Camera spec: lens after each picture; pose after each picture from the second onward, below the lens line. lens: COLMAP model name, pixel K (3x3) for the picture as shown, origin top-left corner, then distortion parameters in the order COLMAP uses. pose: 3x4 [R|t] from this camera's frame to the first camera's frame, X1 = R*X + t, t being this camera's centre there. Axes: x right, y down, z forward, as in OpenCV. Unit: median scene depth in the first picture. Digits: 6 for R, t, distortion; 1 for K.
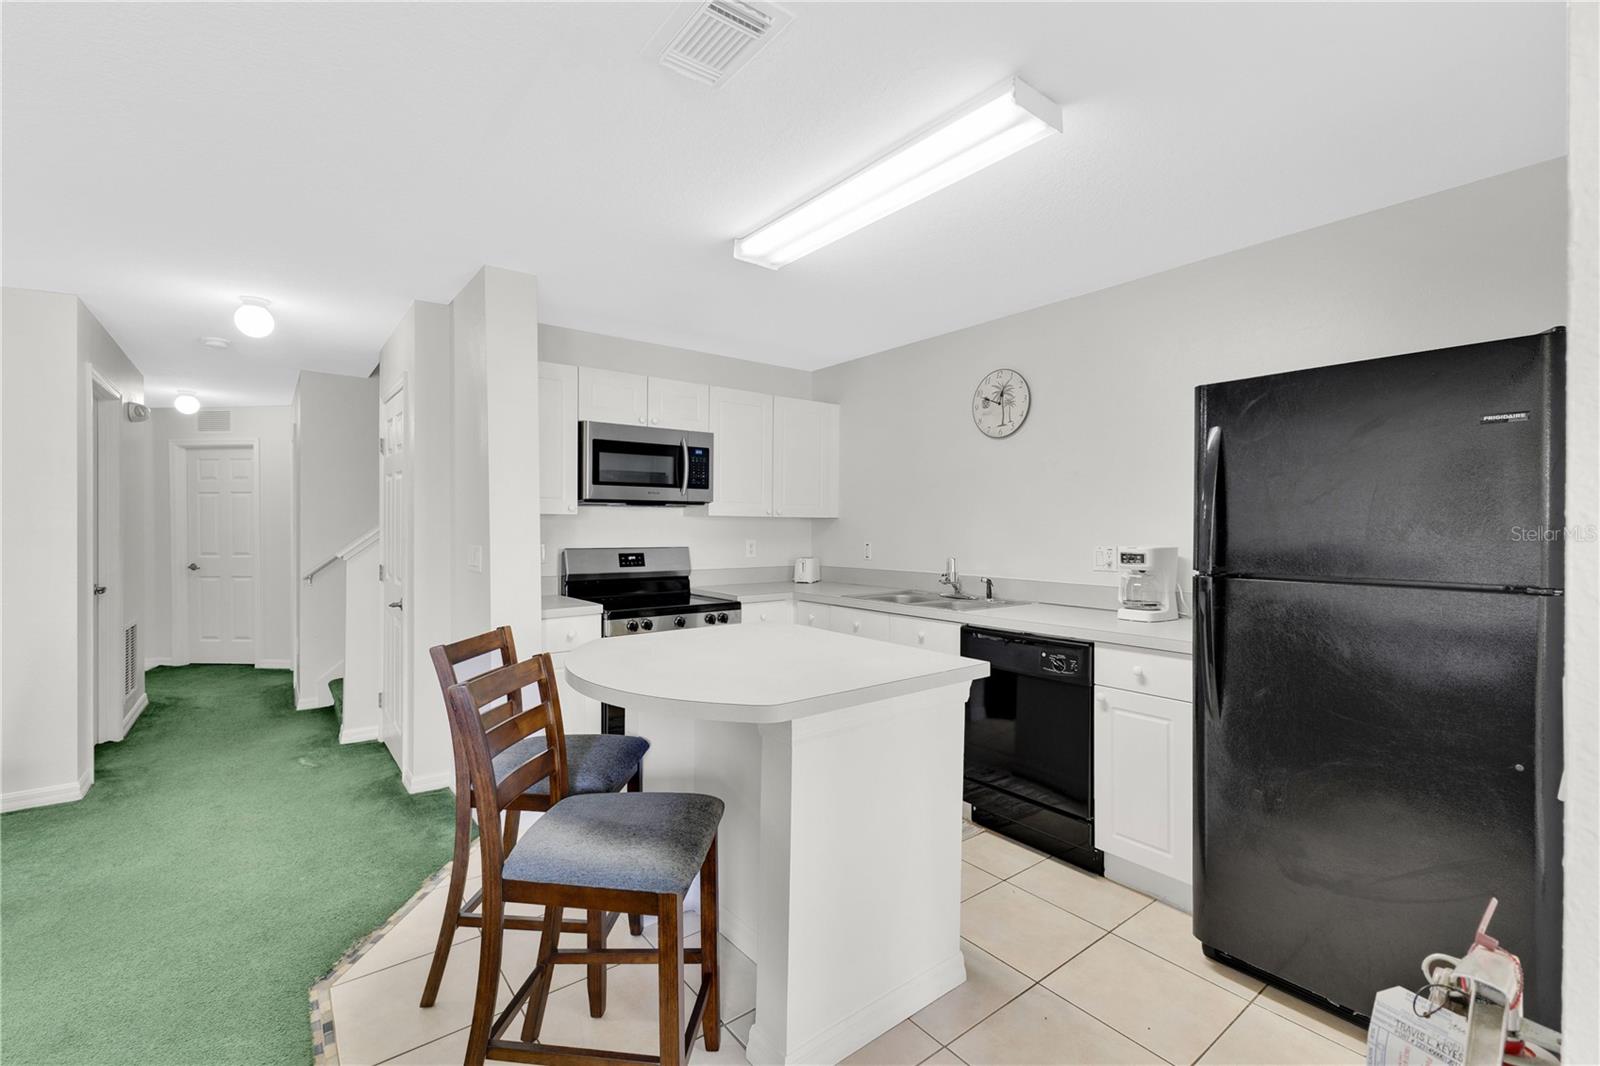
lens RADIAL K [[691.7, 0, 796.9], [0, 691.7, 527.9], [0, 0, 1]] dist [0.006543, -0.001962]
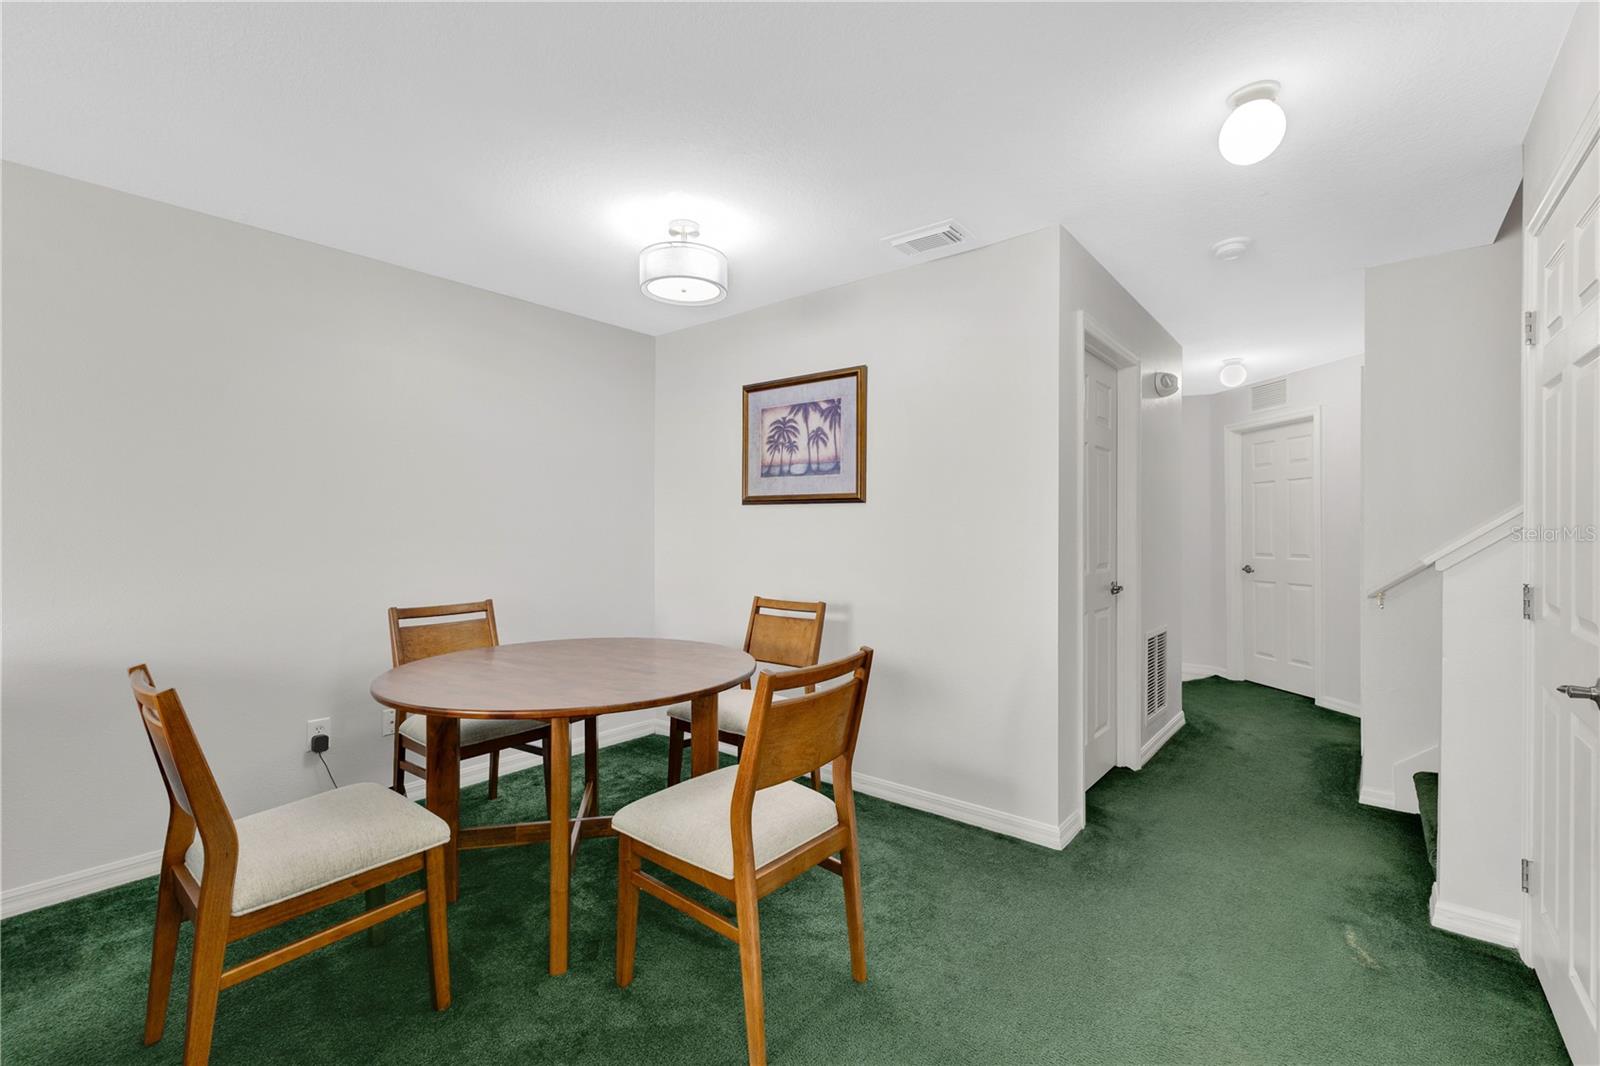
lens RADIAL K [[691.7, 0, 793.9], [0, 691.7, 527.1], [0, 0, 1]] dist [0.006543, -0.001962]
pose [[0.228416, -0.005006, -0.973551, -0.190462], [-0.005016, 0.999967, -0.006319, 0.014866], [0.973551, 0.006327, 0.228383, 0.305183]]
